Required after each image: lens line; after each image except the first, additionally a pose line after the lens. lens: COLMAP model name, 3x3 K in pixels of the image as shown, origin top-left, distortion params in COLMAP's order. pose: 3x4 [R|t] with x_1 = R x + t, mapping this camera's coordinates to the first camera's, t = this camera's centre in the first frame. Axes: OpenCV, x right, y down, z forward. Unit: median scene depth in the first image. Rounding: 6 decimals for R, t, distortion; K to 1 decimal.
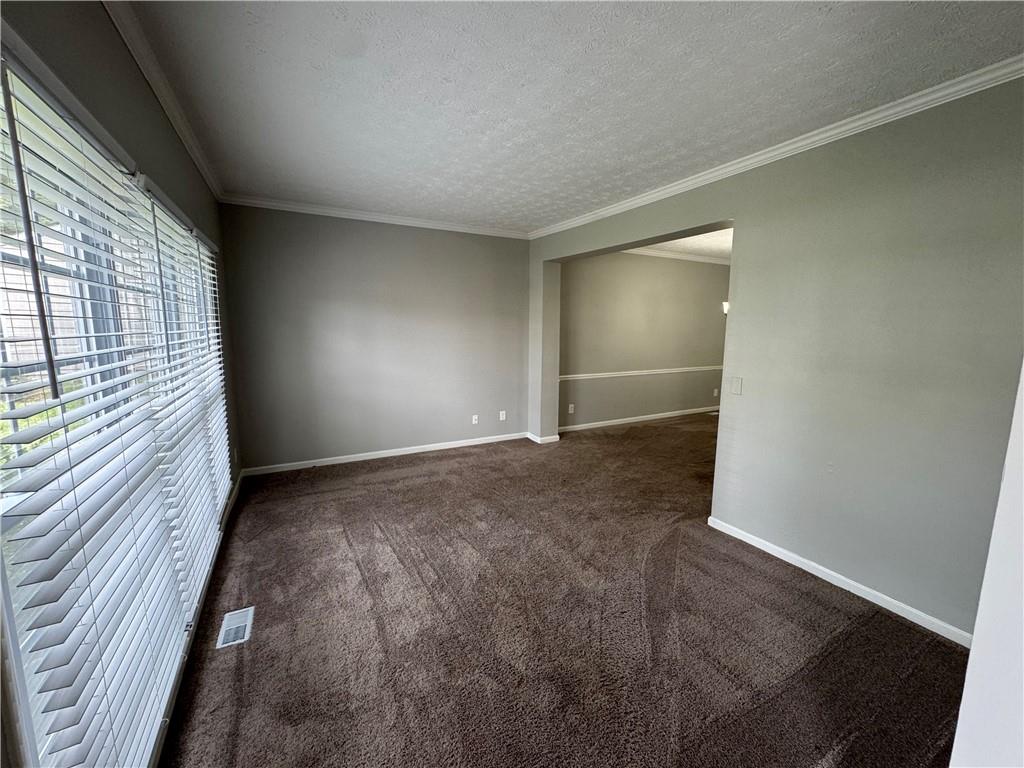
lens RADIAL K [[408.7, 0, 513.0], [0, 408.7, 382.2], [0, 0, 1]] dist [-0.003709, 0.000536]
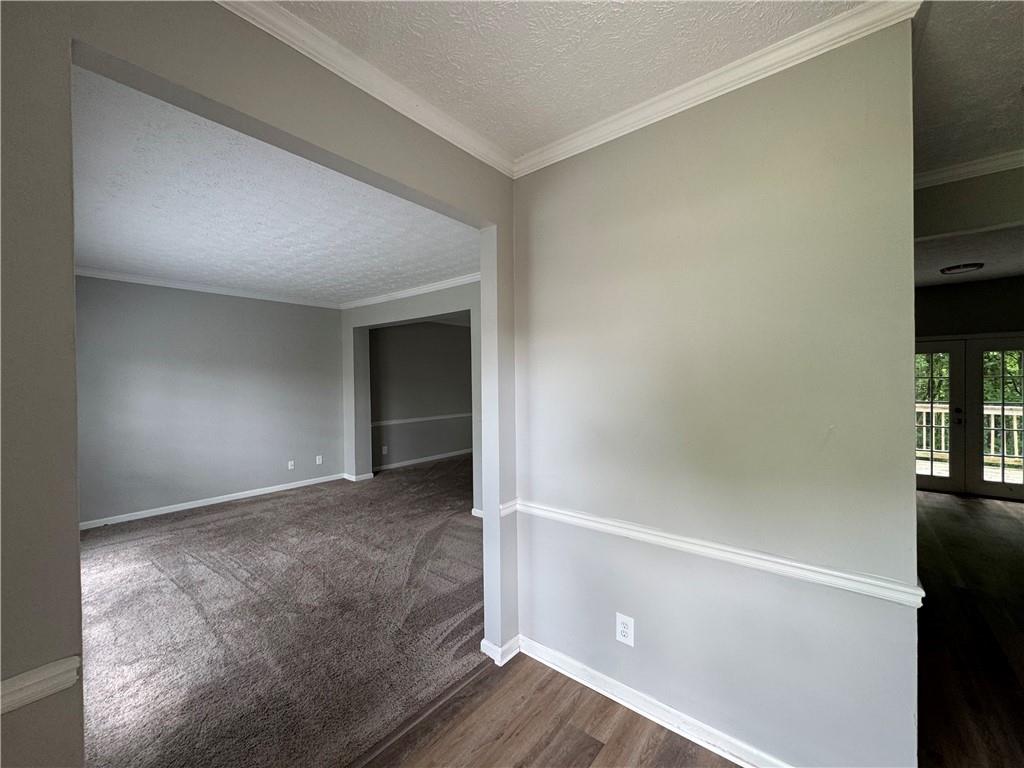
lens RADIAL K [[408.7, 0, 513.6], [0, 408.7, 384.1], [0, 0, 1]] dist [-0.003709, 0.000536]
pose [[0.925290, -0.021006, 0.378679, 0.079539], [0.070429, 0.990615, -0.117141, 0.072032], [-0.372664, 0.135060, 0.918085, -0.419349]]
